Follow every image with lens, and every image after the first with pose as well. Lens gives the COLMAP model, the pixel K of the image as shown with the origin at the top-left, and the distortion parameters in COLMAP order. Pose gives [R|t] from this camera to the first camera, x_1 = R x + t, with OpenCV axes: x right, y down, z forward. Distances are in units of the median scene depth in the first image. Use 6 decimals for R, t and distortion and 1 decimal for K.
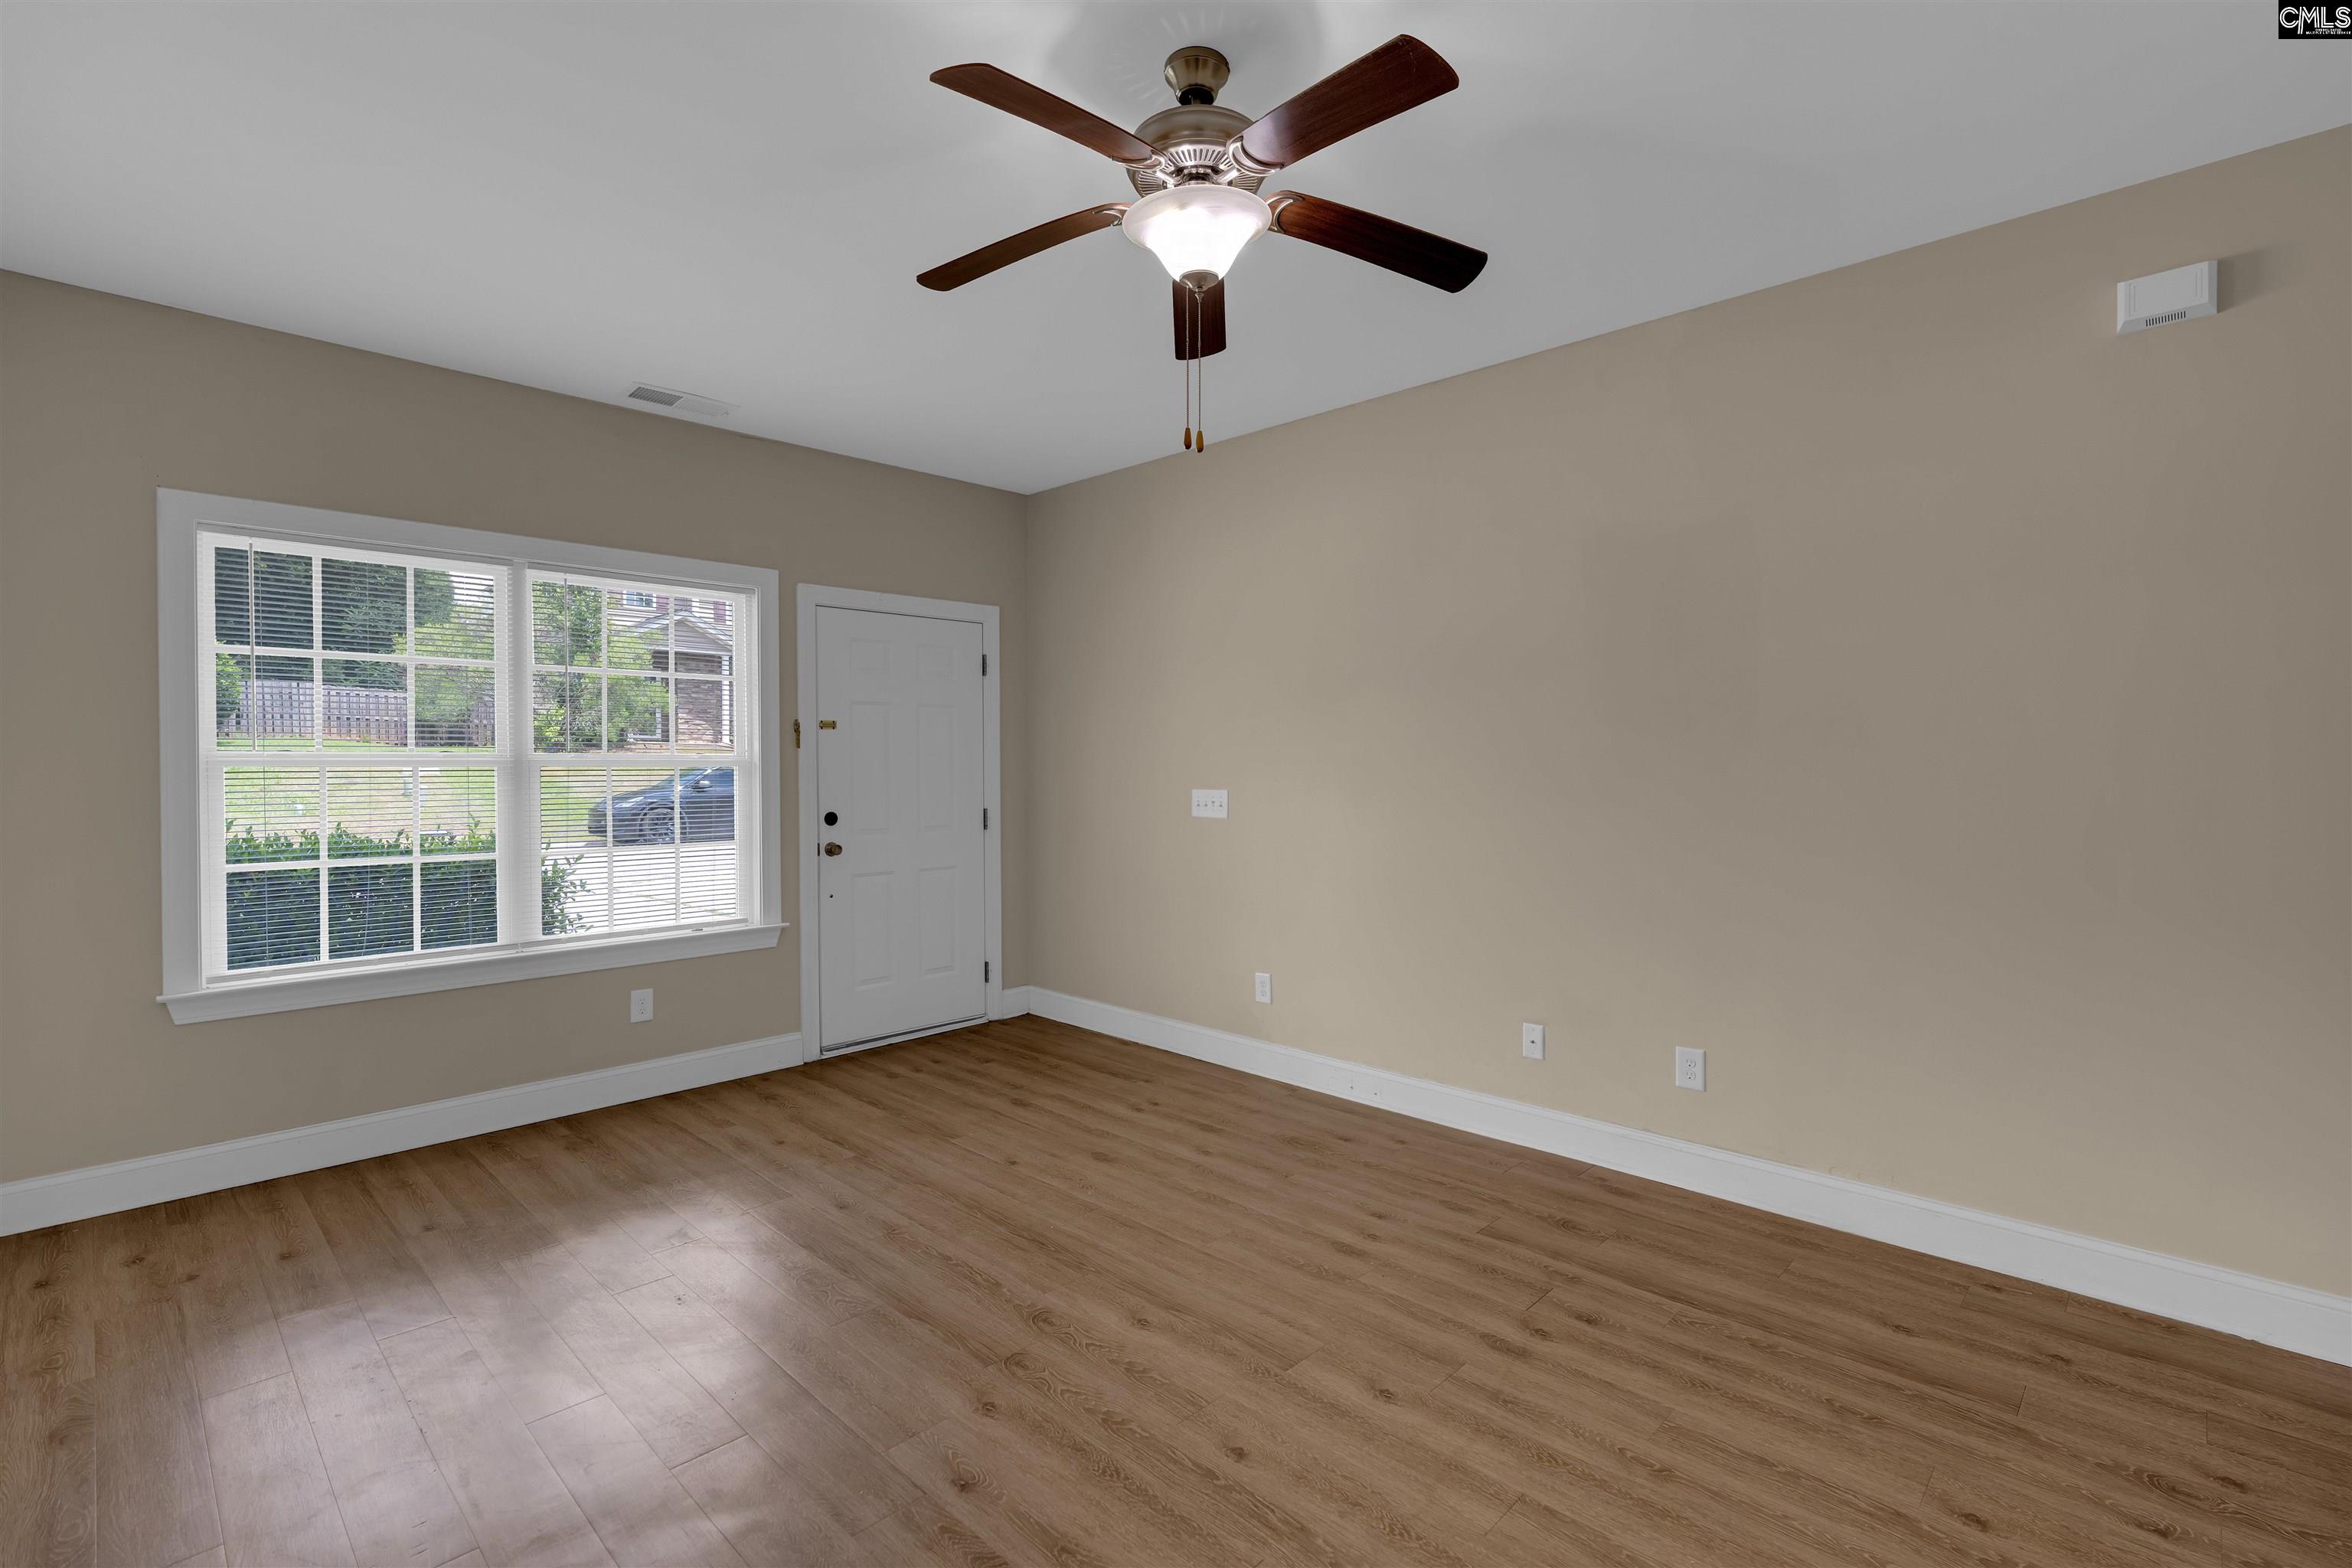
lens RADIAL K [[1075.2, 0, 1176.9], [0, 1075.2, 746.2], [0, 0, 1]] dist [0.002251, 0.000290]
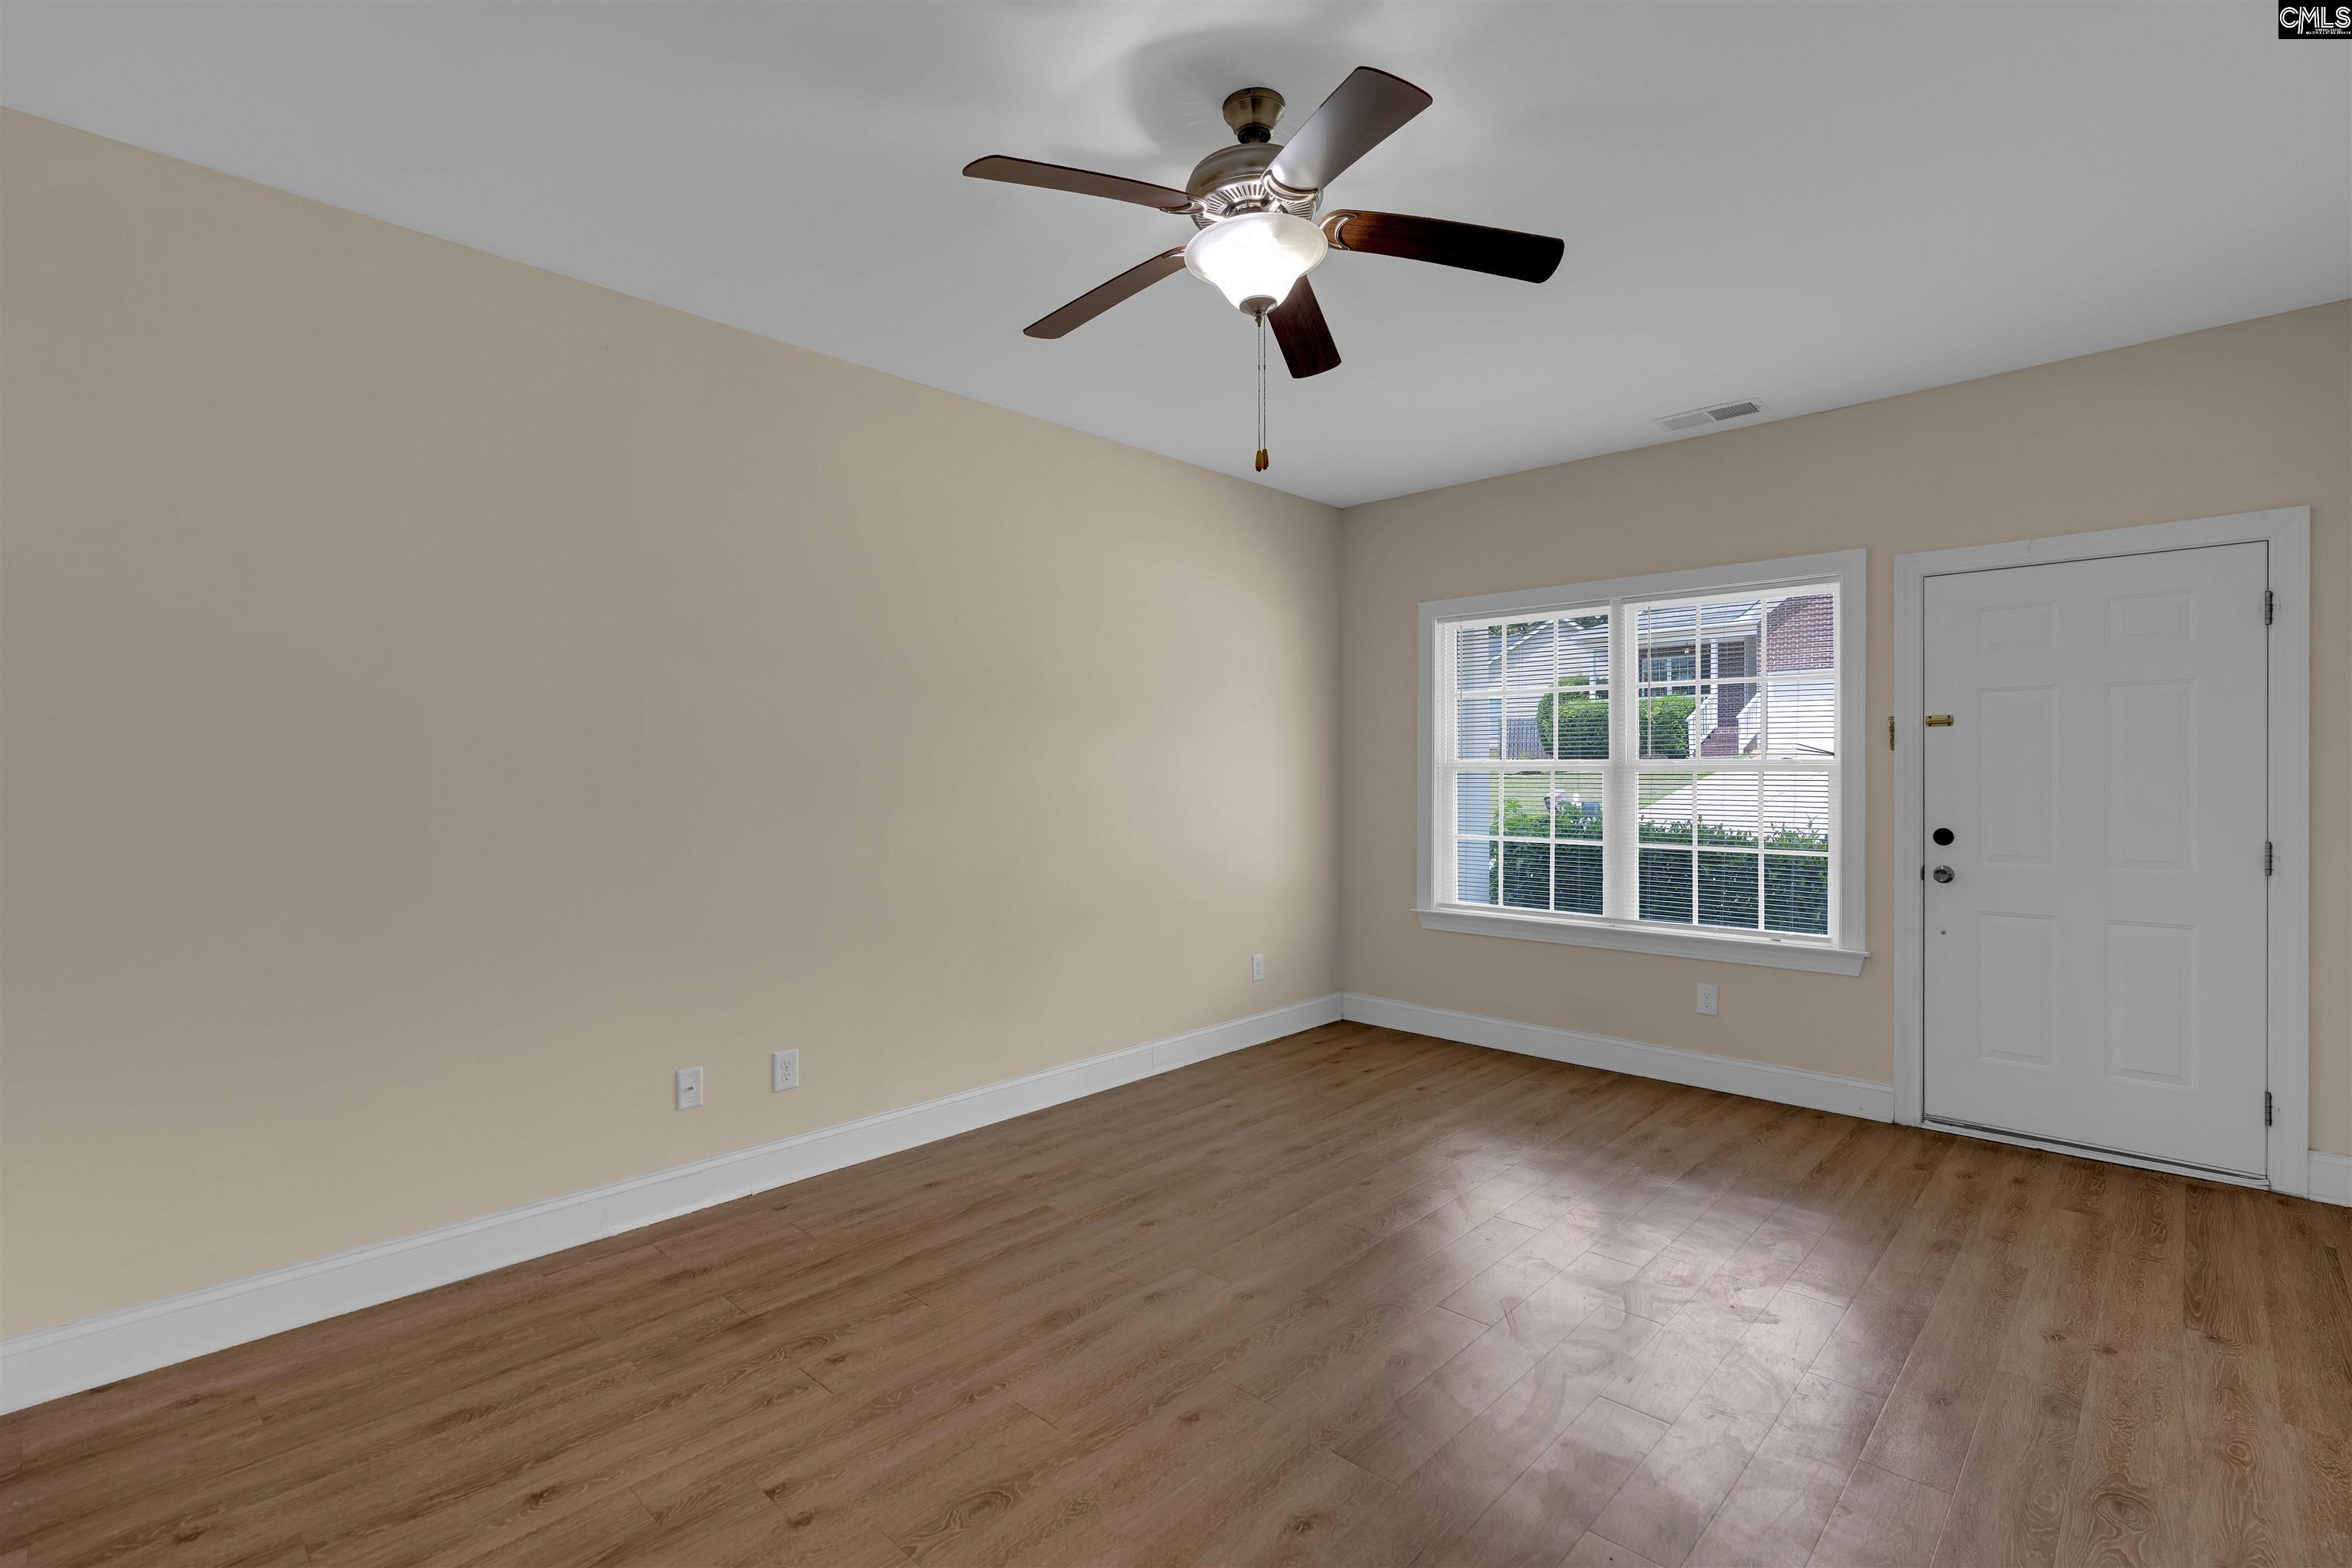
lens RADIAL K [[1075.2, 0, 1176.9], [0, 1075.2, 746.2], [0, 0, 1]] dist [0.002251, 0.000290]
pose [[0.011936, -0.018207, -0.999763, 0.548614], [0.019952, 0.999640, -0.017966, 0.002718], [0.999730, -0.019733, 0.012295, 0.473318]]
